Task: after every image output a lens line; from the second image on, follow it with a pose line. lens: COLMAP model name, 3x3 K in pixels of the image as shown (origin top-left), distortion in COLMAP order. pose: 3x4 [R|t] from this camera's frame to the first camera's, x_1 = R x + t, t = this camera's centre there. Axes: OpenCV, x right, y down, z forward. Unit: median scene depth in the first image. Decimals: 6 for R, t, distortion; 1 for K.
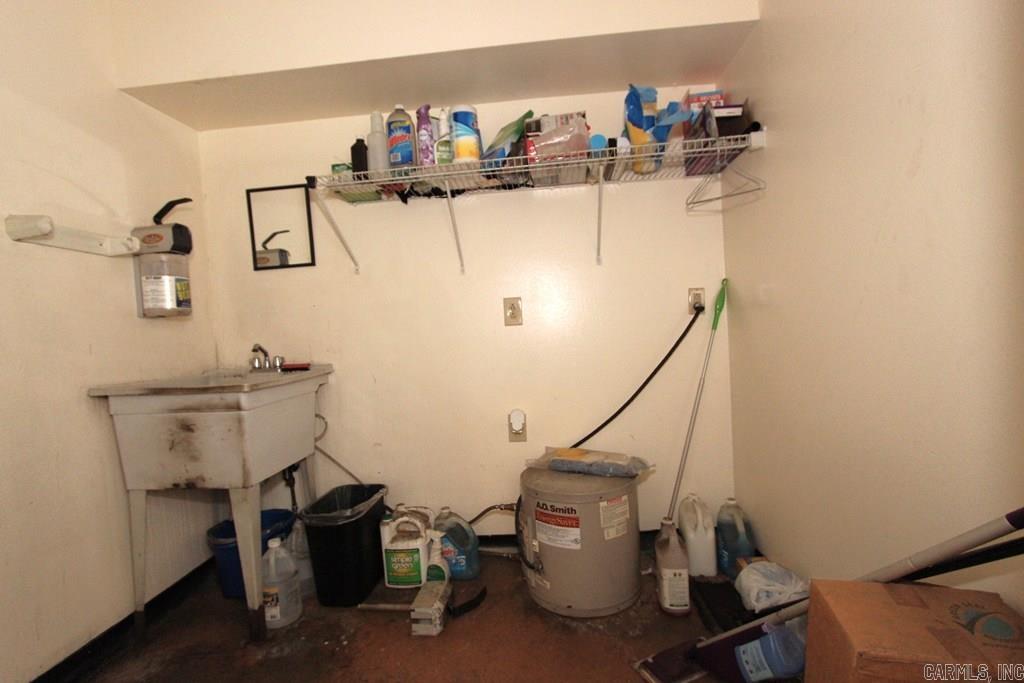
lens RADIAL K [[472.2, 0, 513.2], [0, 472.2, 351.4], [0, 0, 1]] dist [-0.017880, 0.000792]
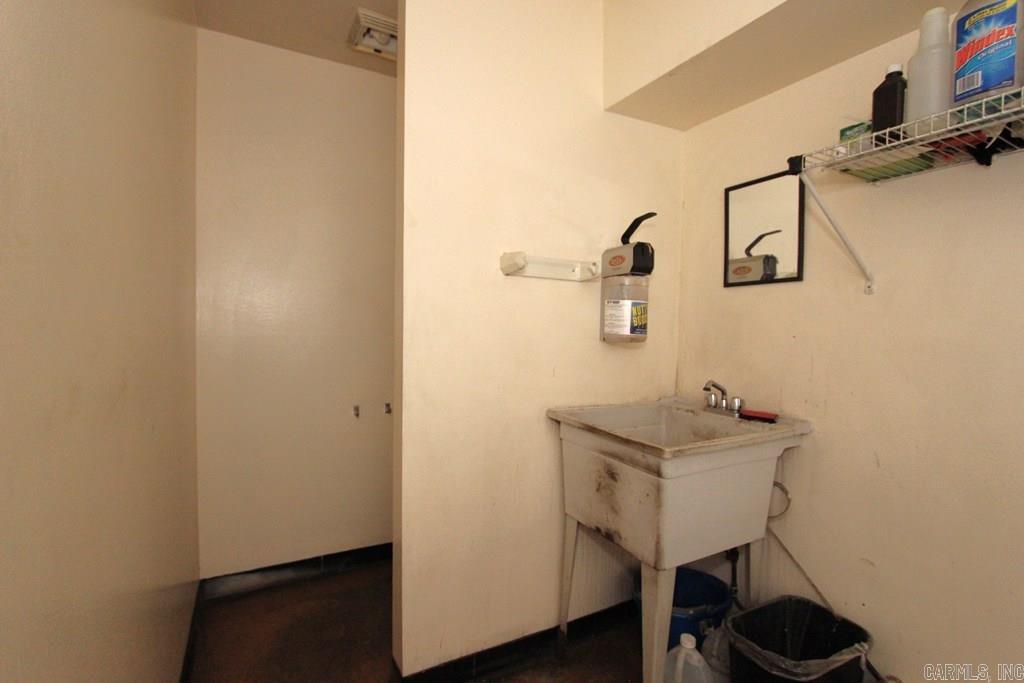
lens RADIAL K [[472.2, 0, 513.2], [0, 472.2, 351.4], [0, 0, 1]] dist [-0.017880, 0.000792]
pose [[0.532659, 0.110860, -0.839038, -0.056459], [-0.087537, 0.993283, 0.075668, -0.110232], [0.841791, 0.033141, 0.538786, 0.304906]]
